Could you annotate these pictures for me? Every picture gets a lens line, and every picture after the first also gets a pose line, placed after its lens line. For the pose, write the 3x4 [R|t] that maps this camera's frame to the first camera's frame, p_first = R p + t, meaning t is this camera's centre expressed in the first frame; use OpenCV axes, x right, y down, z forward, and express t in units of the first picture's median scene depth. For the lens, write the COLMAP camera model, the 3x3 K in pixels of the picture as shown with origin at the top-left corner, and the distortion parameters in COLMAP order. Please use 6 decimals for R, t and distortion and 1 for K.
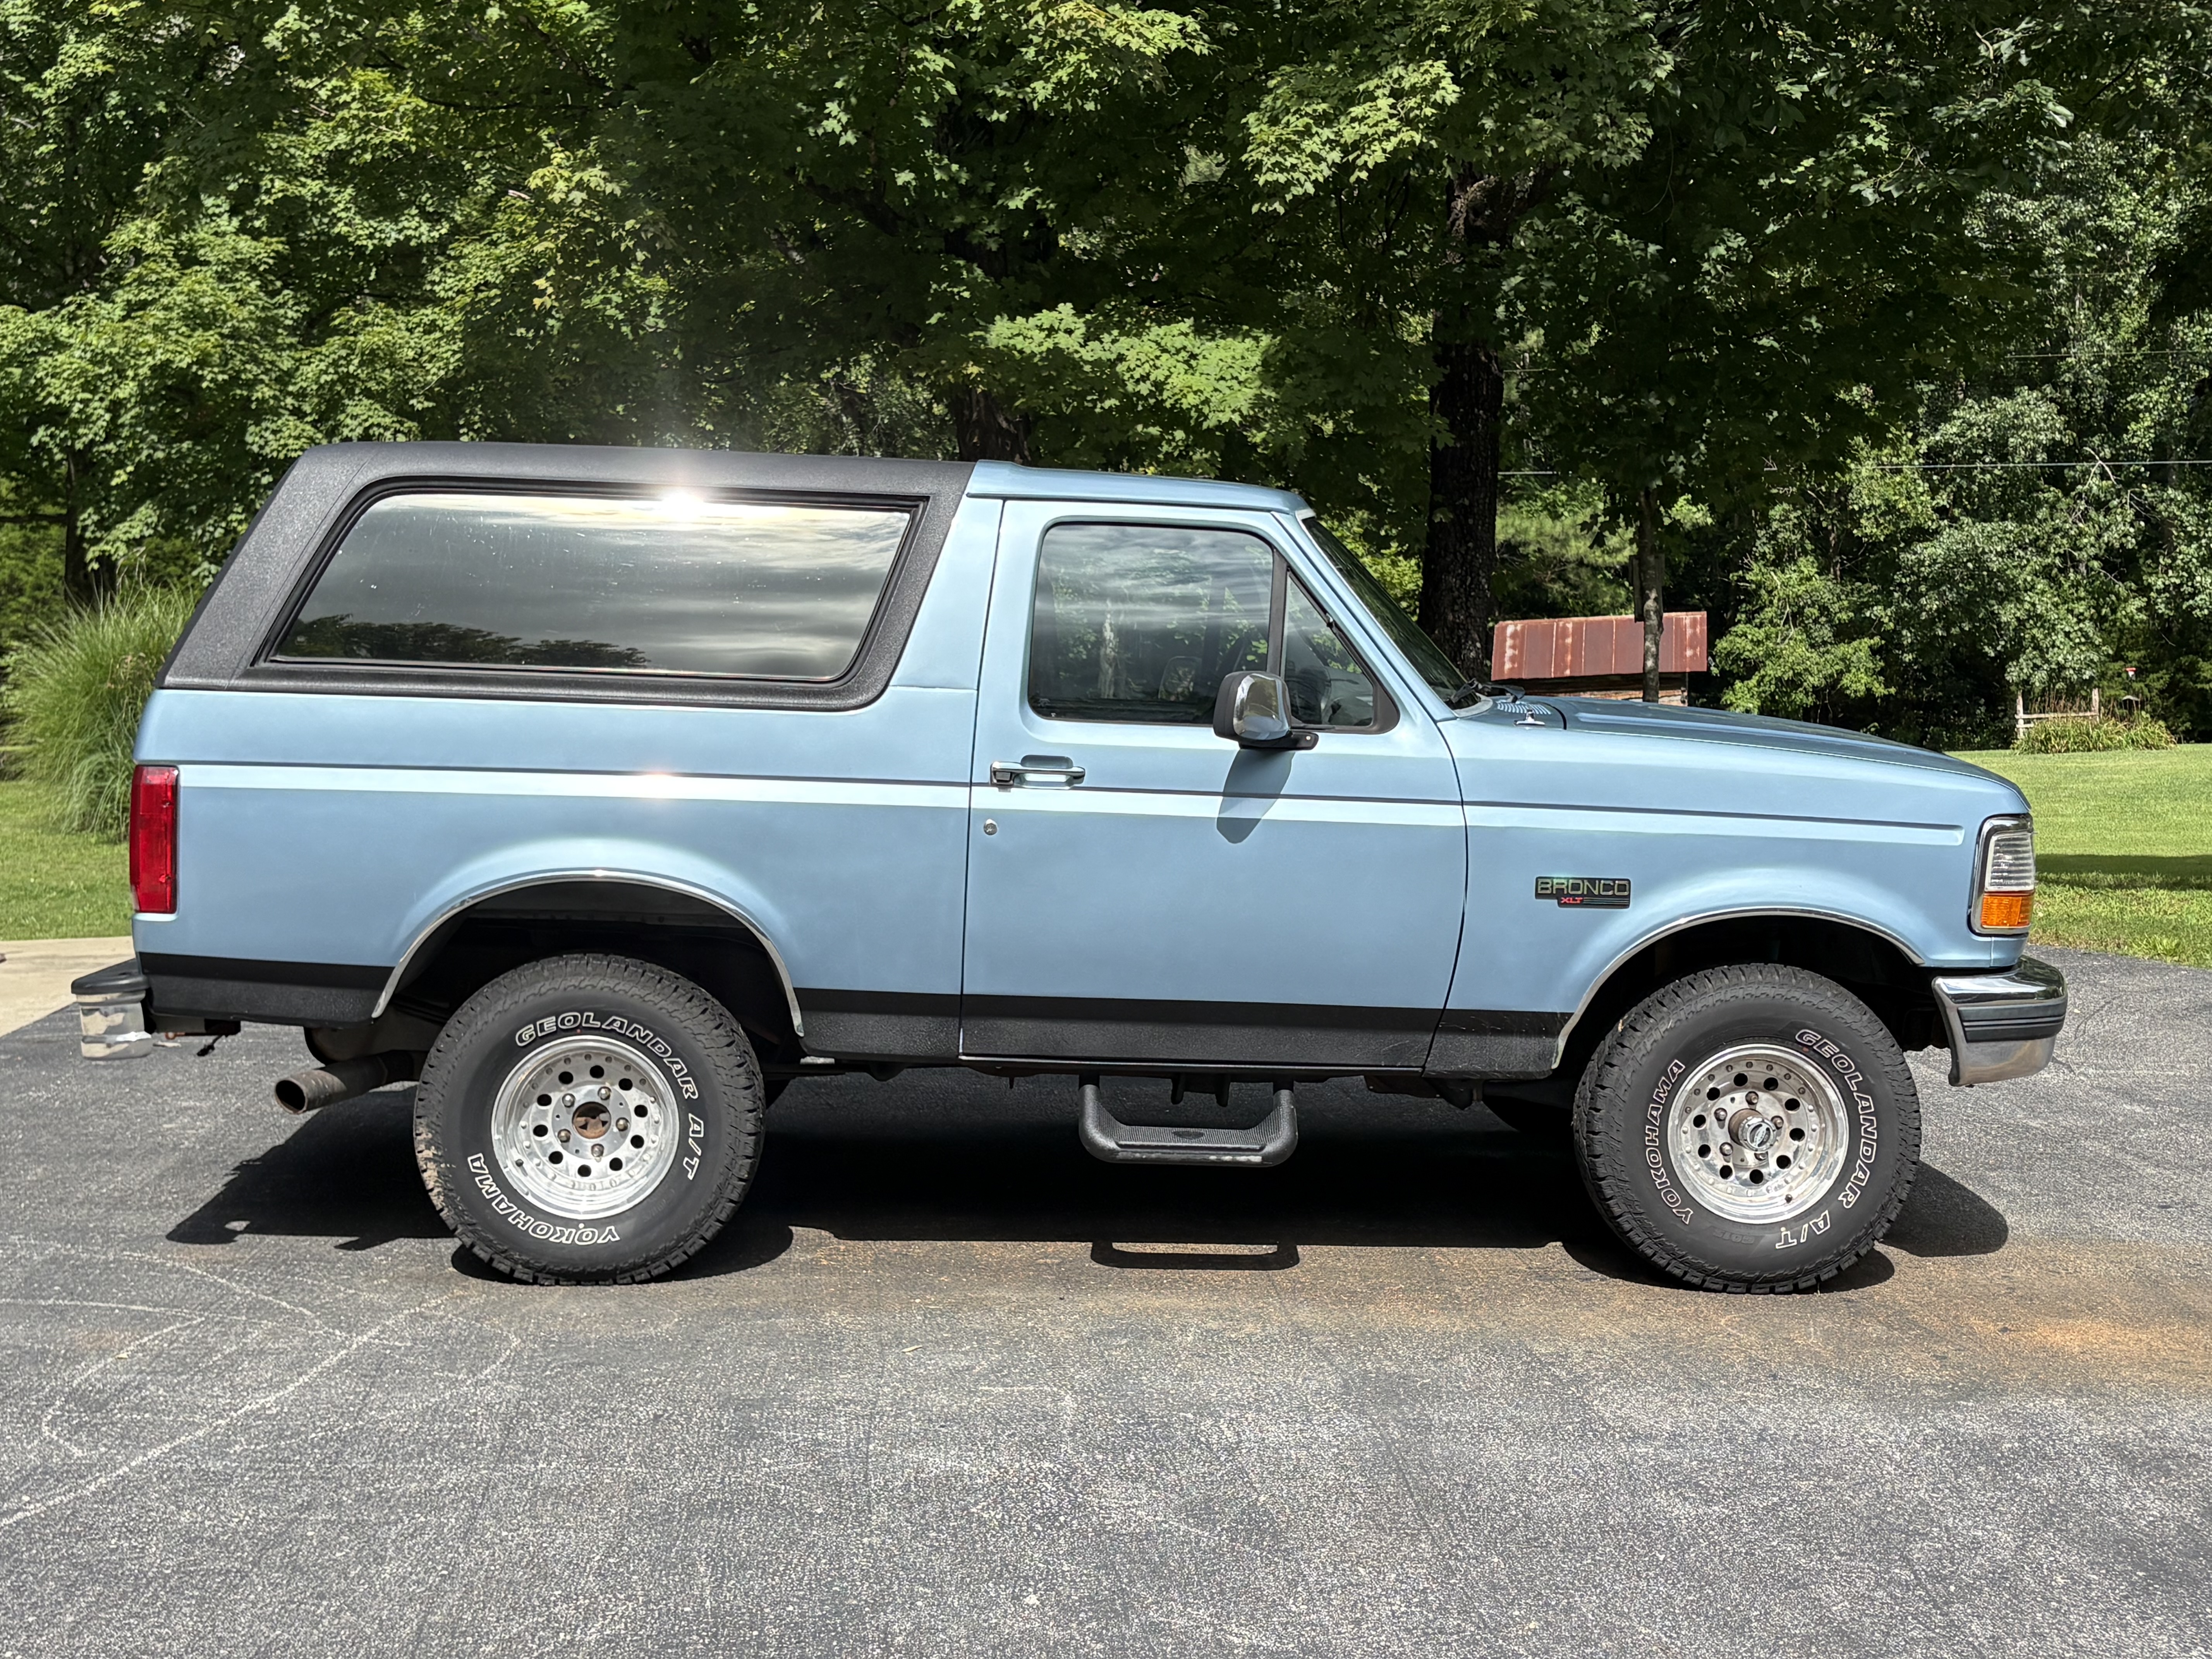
lens RADIAL K [[2741.4, 0, 1105.8], [0, 2741.4, 829.8], [0, 0, 1]] dist [-0.008967, 0.000000]
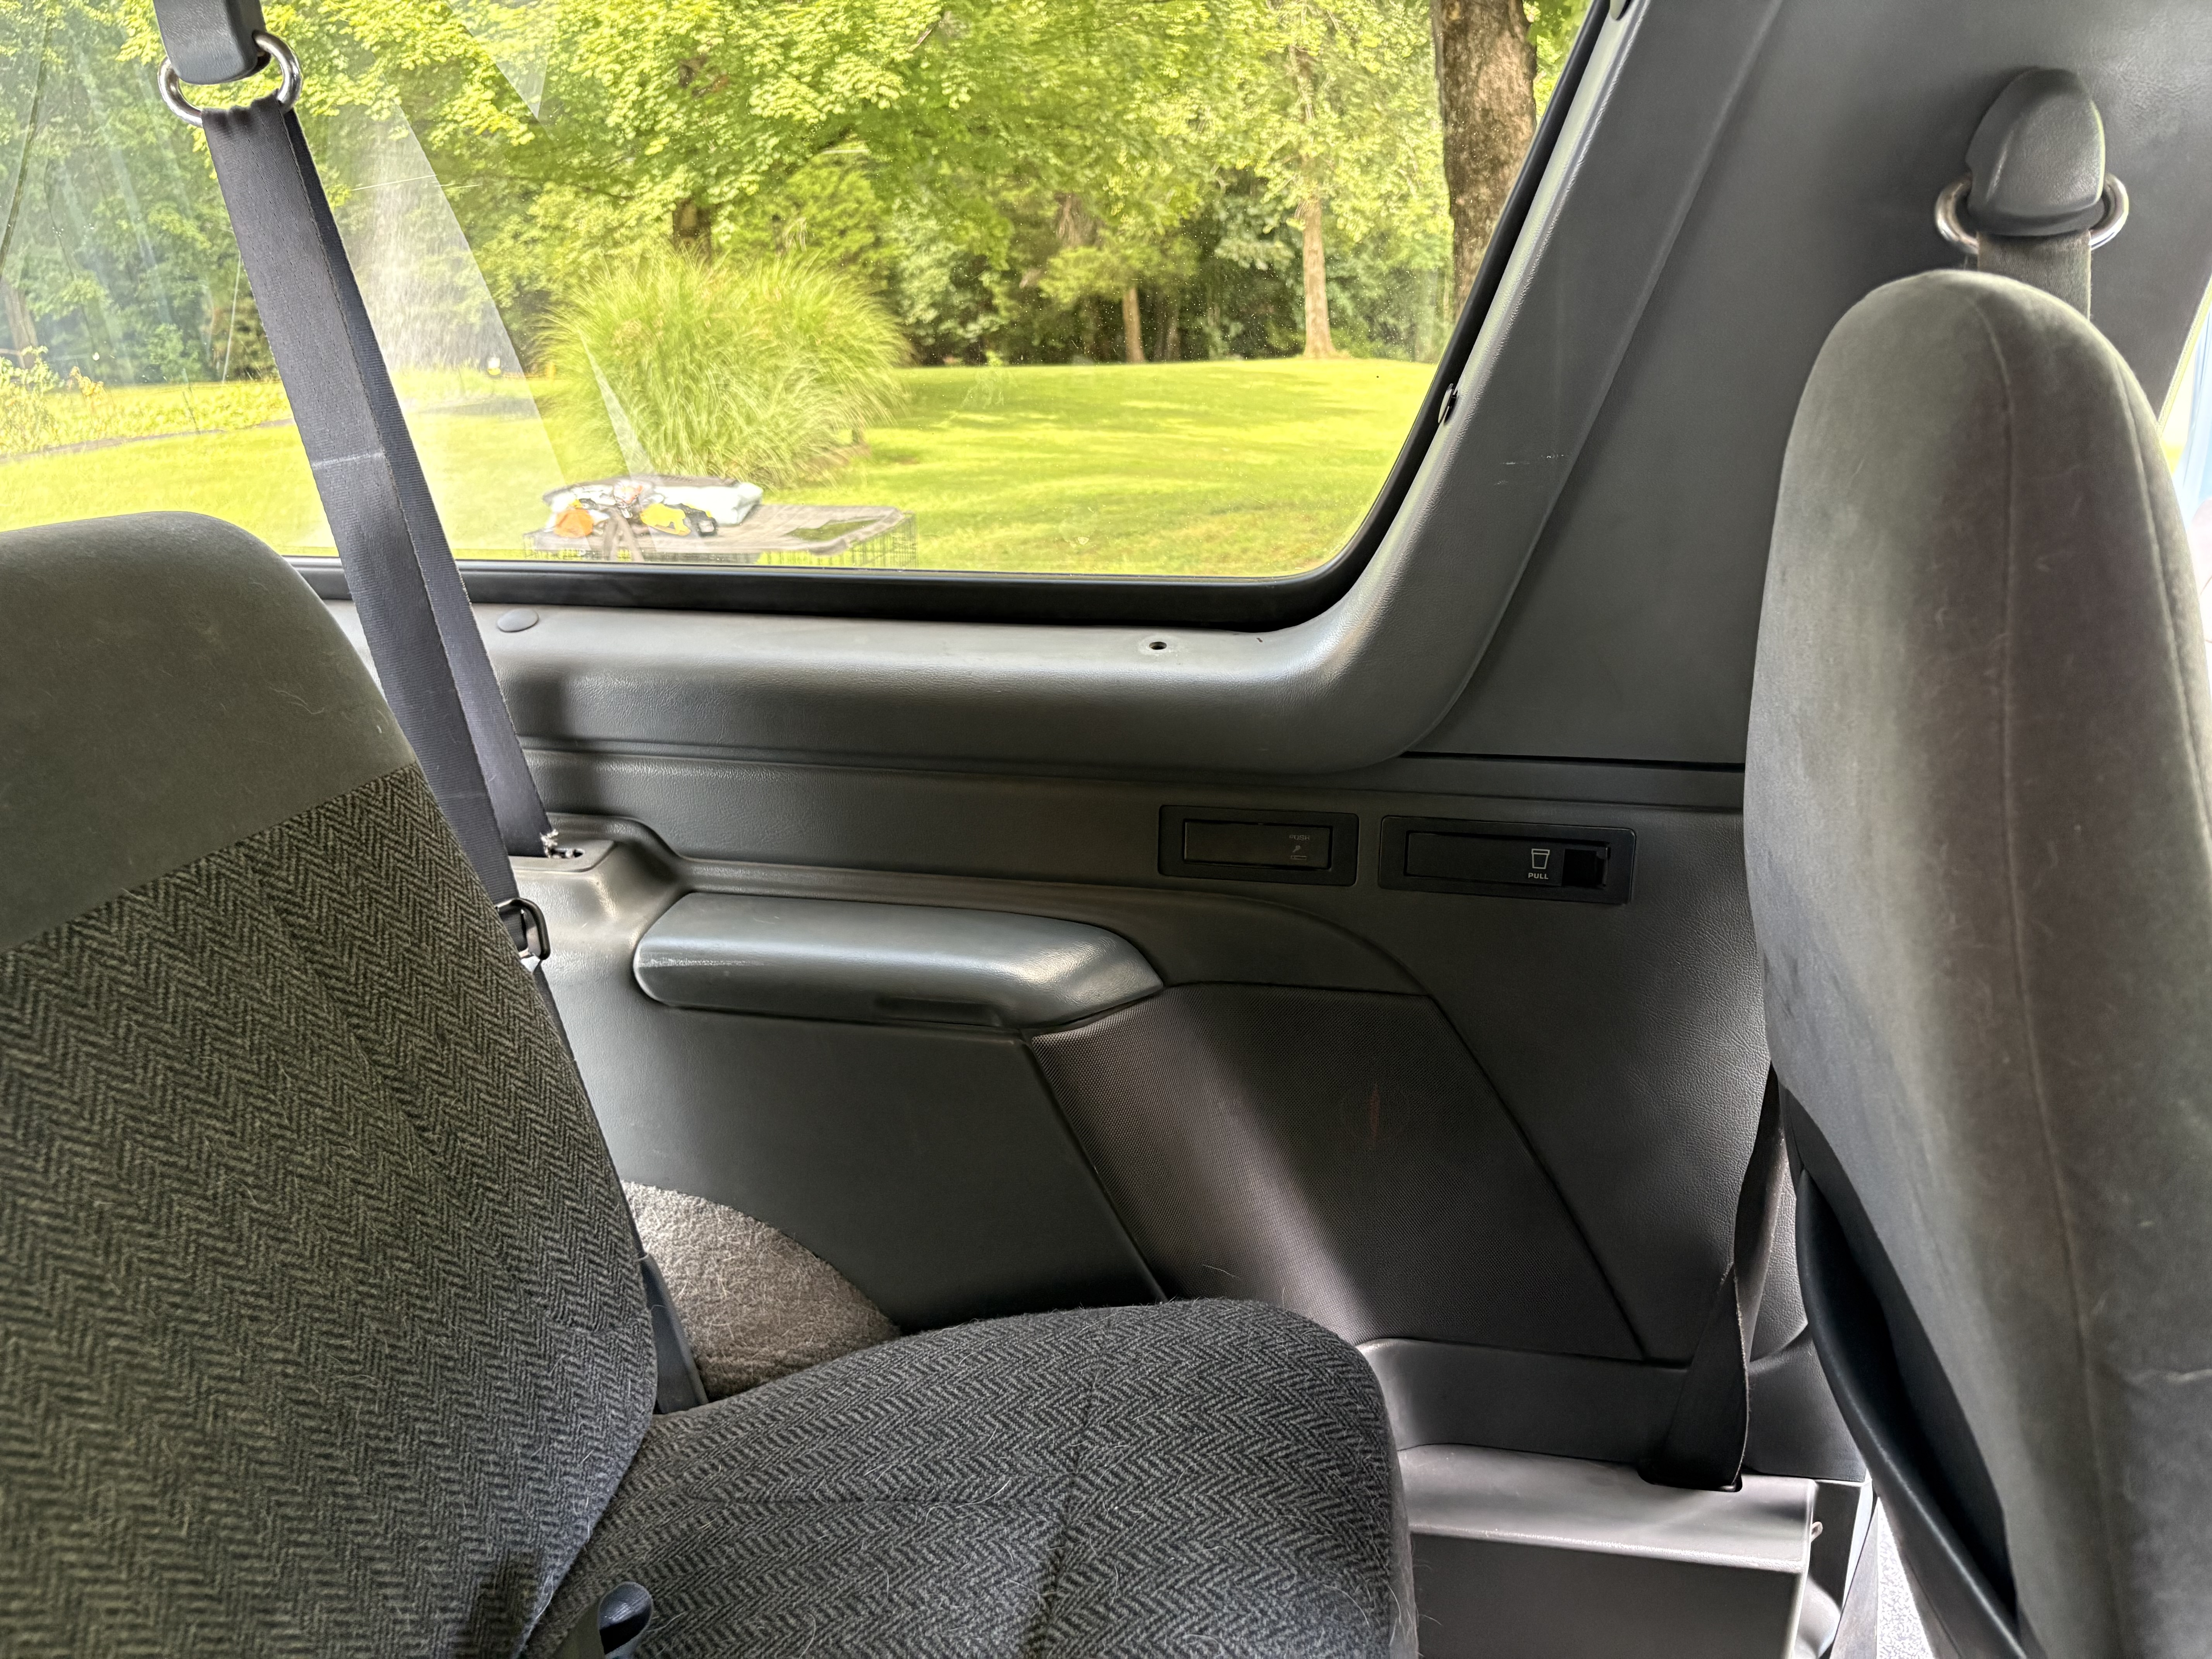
lens RADIAL K [[1671.2, 0, 1104.6], [0, 1671.2, 824.0], [0, 0, 1]] dist [0.002822, -0.004202]
pose [[0.977518, 0.023380, -0.209553, -0.026580], [0.030329, 0.967908, 0.249467, -0.024975], [0.208660, -0.250214, 0.945439, 0.318543]]
